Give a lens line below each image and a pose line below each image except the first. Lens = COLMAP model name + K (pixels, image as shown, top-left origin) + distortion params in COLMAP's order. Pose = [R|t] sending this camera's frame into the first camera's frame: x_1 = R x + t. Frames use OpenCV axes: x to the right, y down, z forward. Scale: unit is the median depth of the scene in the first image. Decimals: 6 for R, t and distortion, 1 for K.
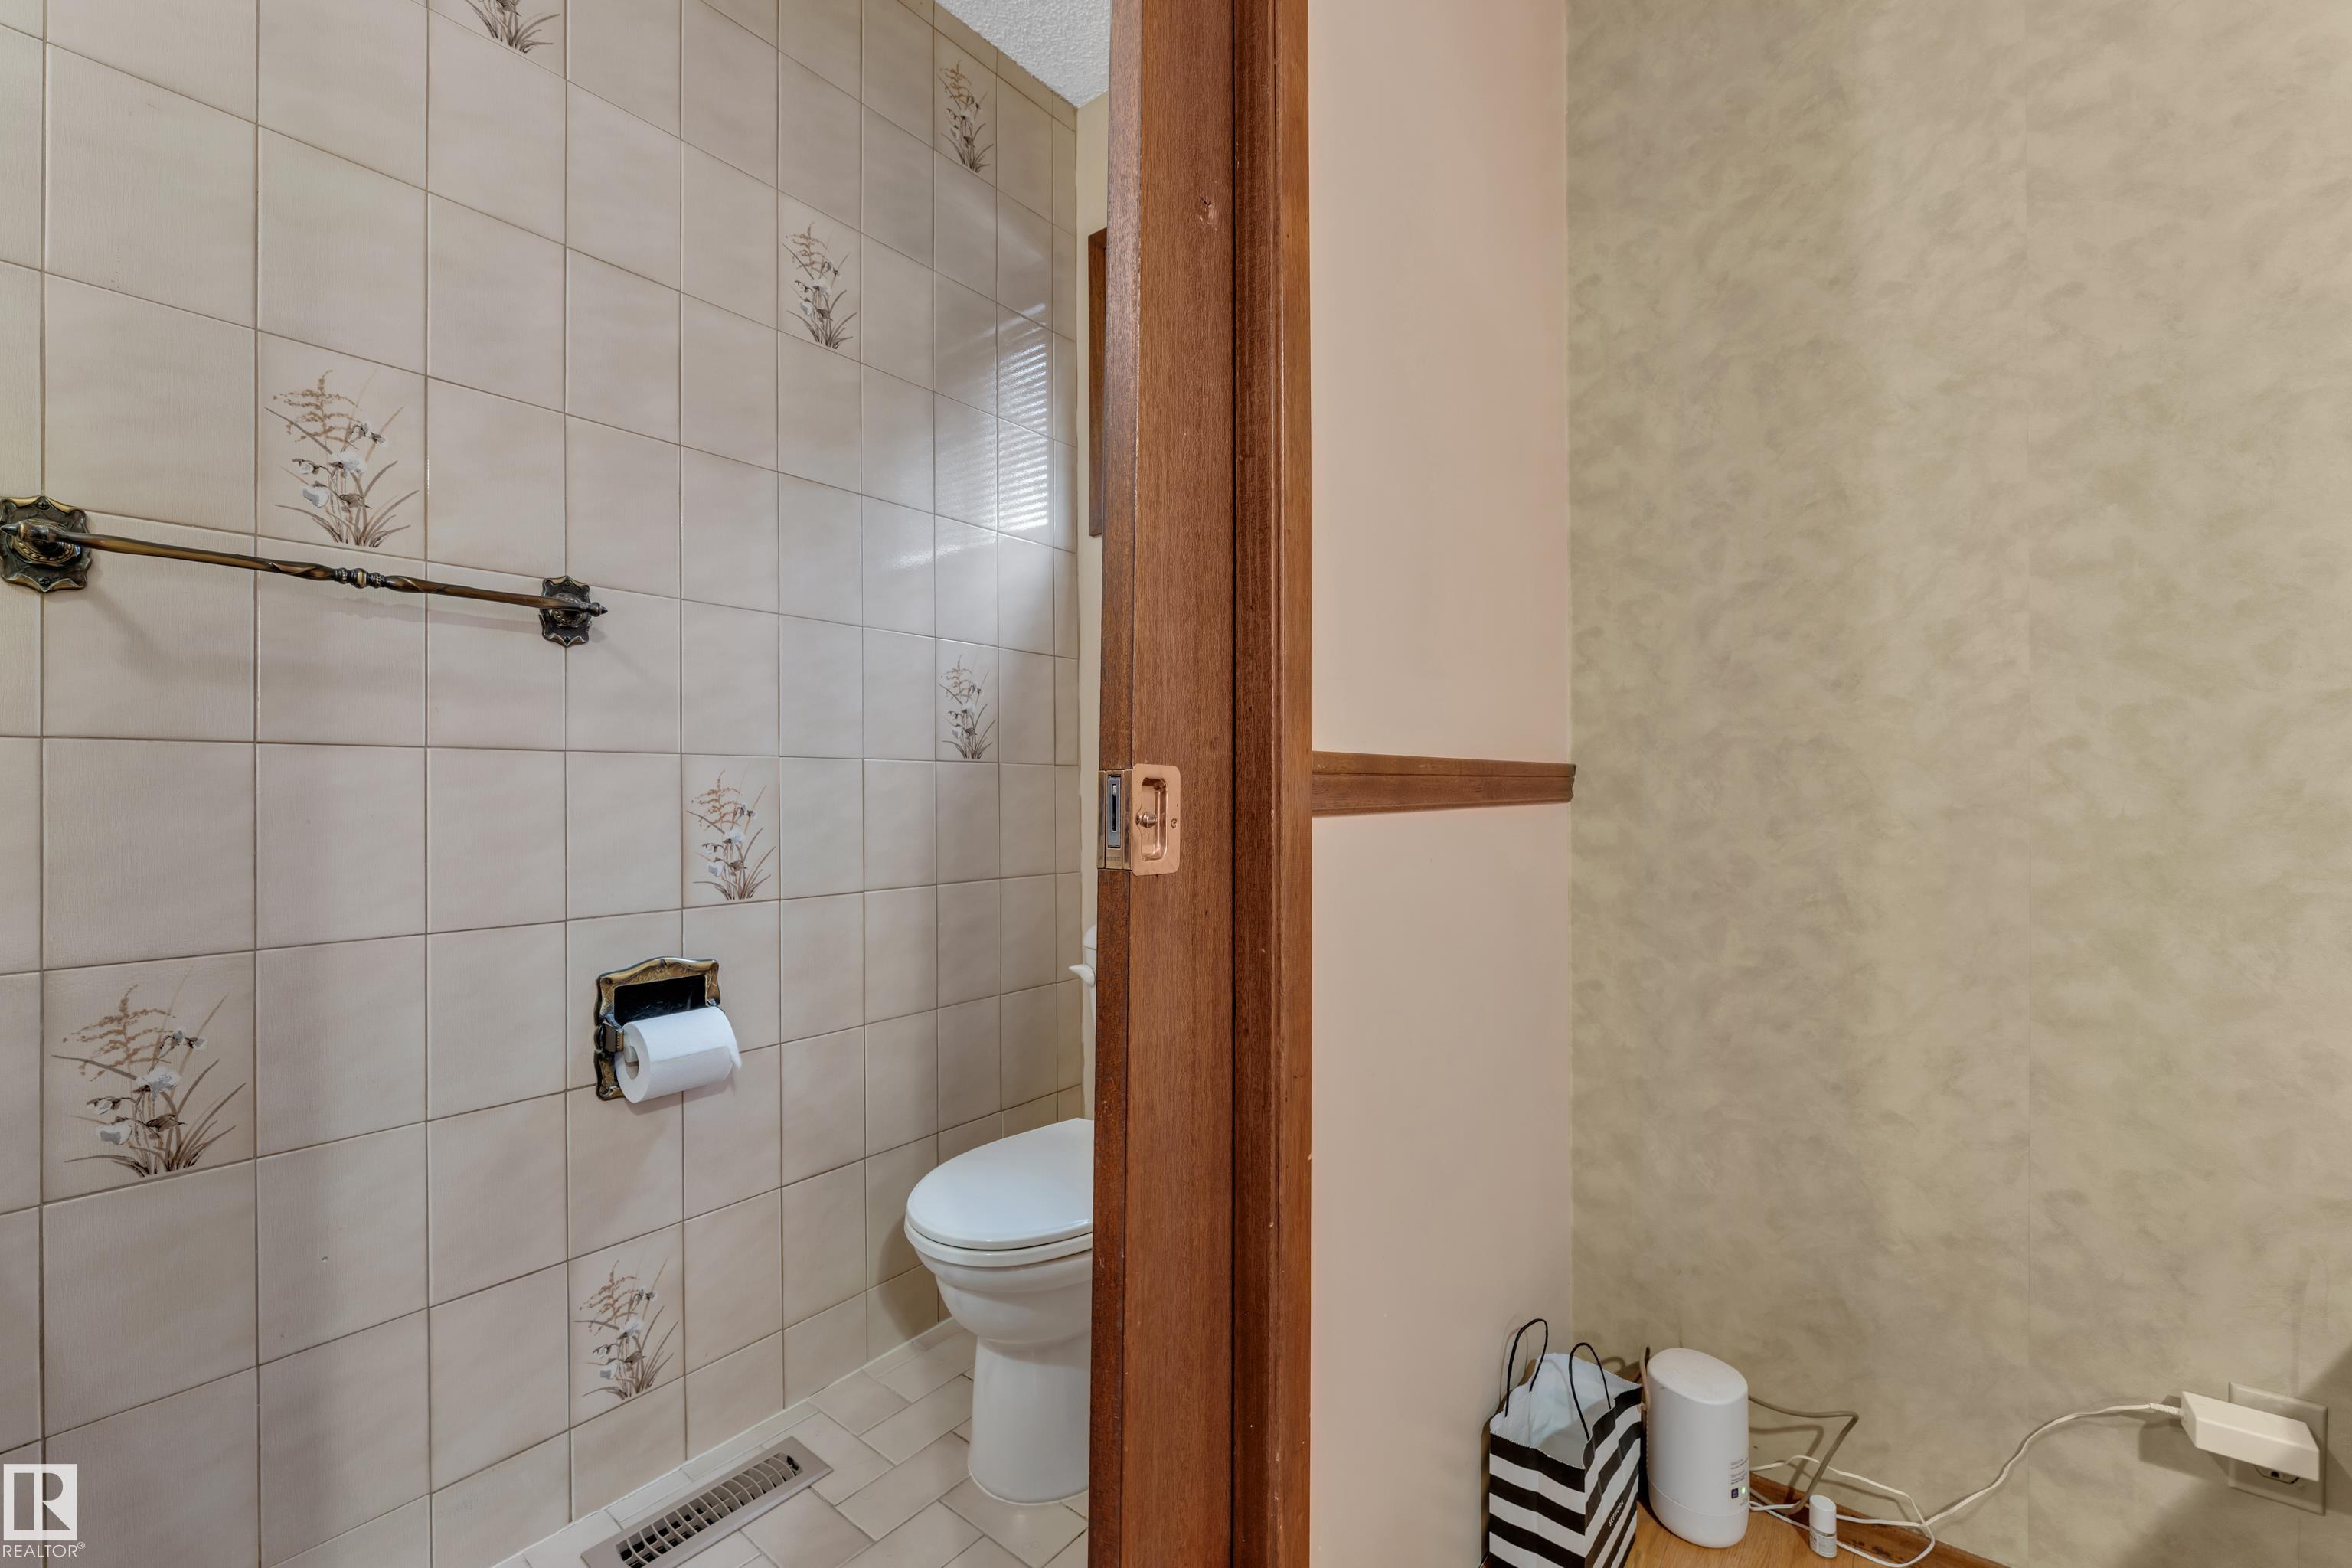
lens RADIAL K [[950.8, 0, 1190.9], [0, 950.8, 791.7], [0, 0, 1]] dist [-0.002809, 0.000665]
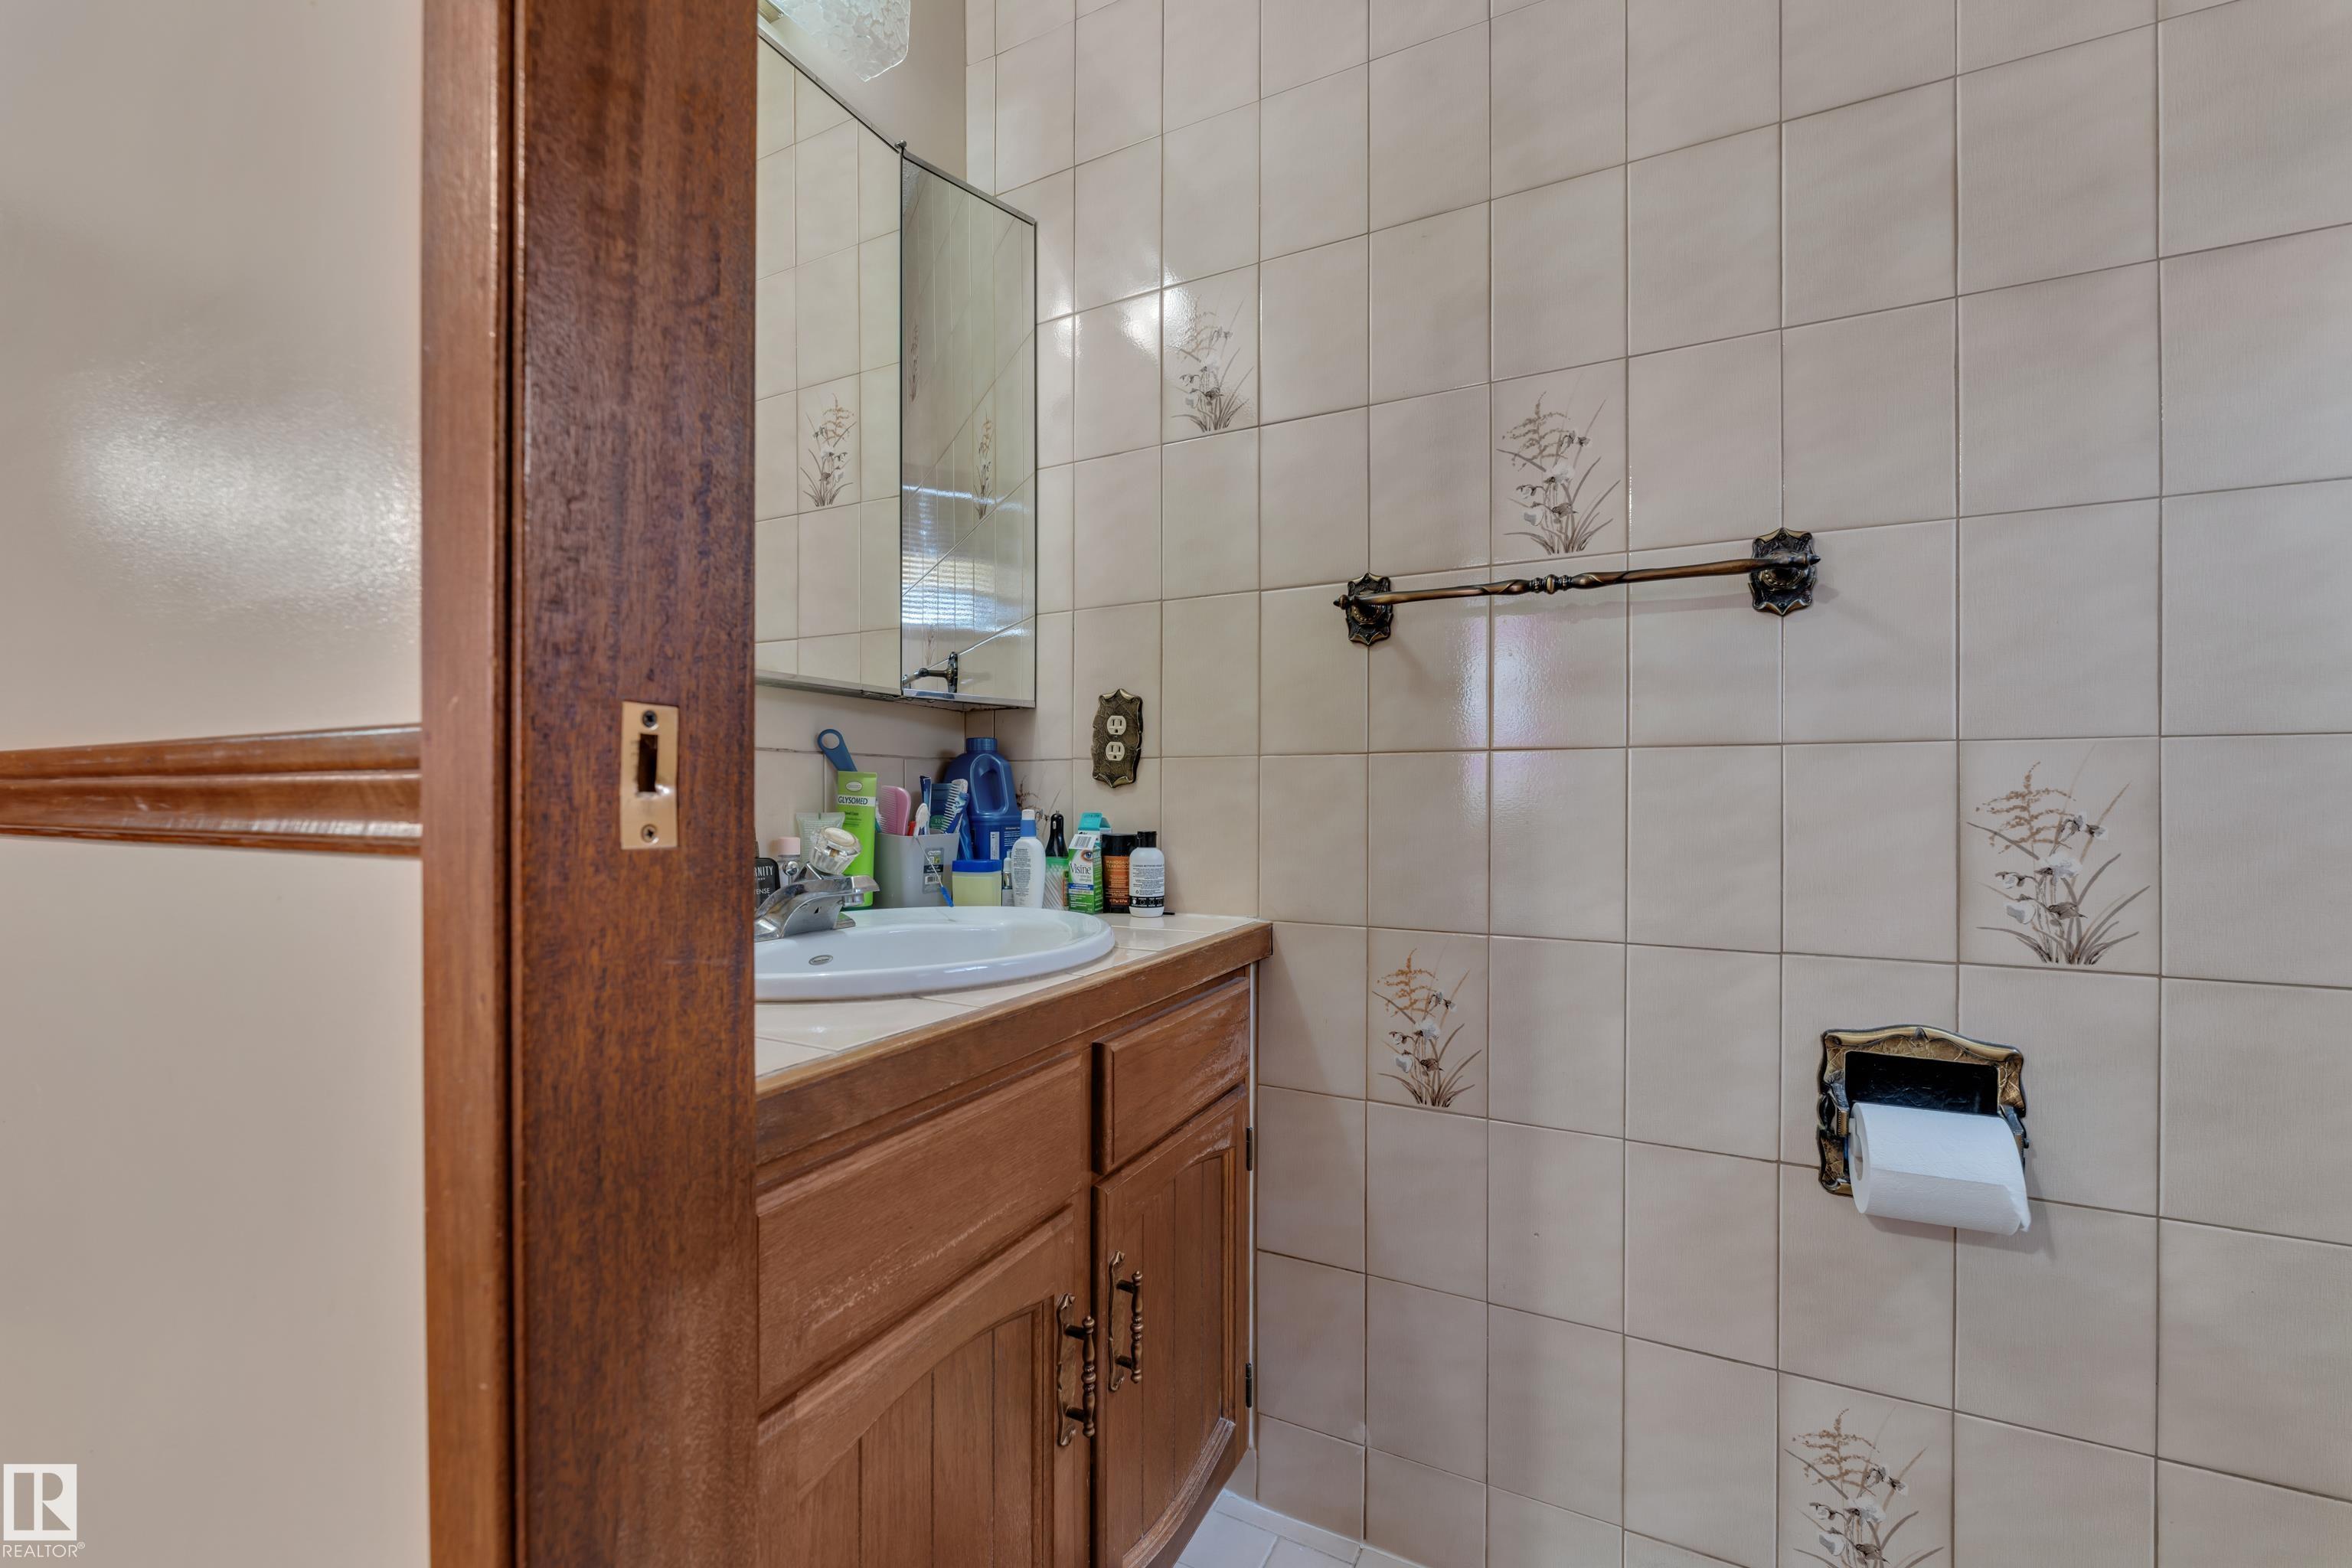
lens RADIAL K [[950.8, 0, 1169.6], [0, 950.8, 797.1], [0, 0, 1]] dist [-0.002809, 0.000665]
pose [[0.189373, 0.006932, -0.981881, 0.040310], [-0.000896, 0.999976, 0.006887, -0.002963], [0.981905, -0.000424, 0.189375, 0.333621]]
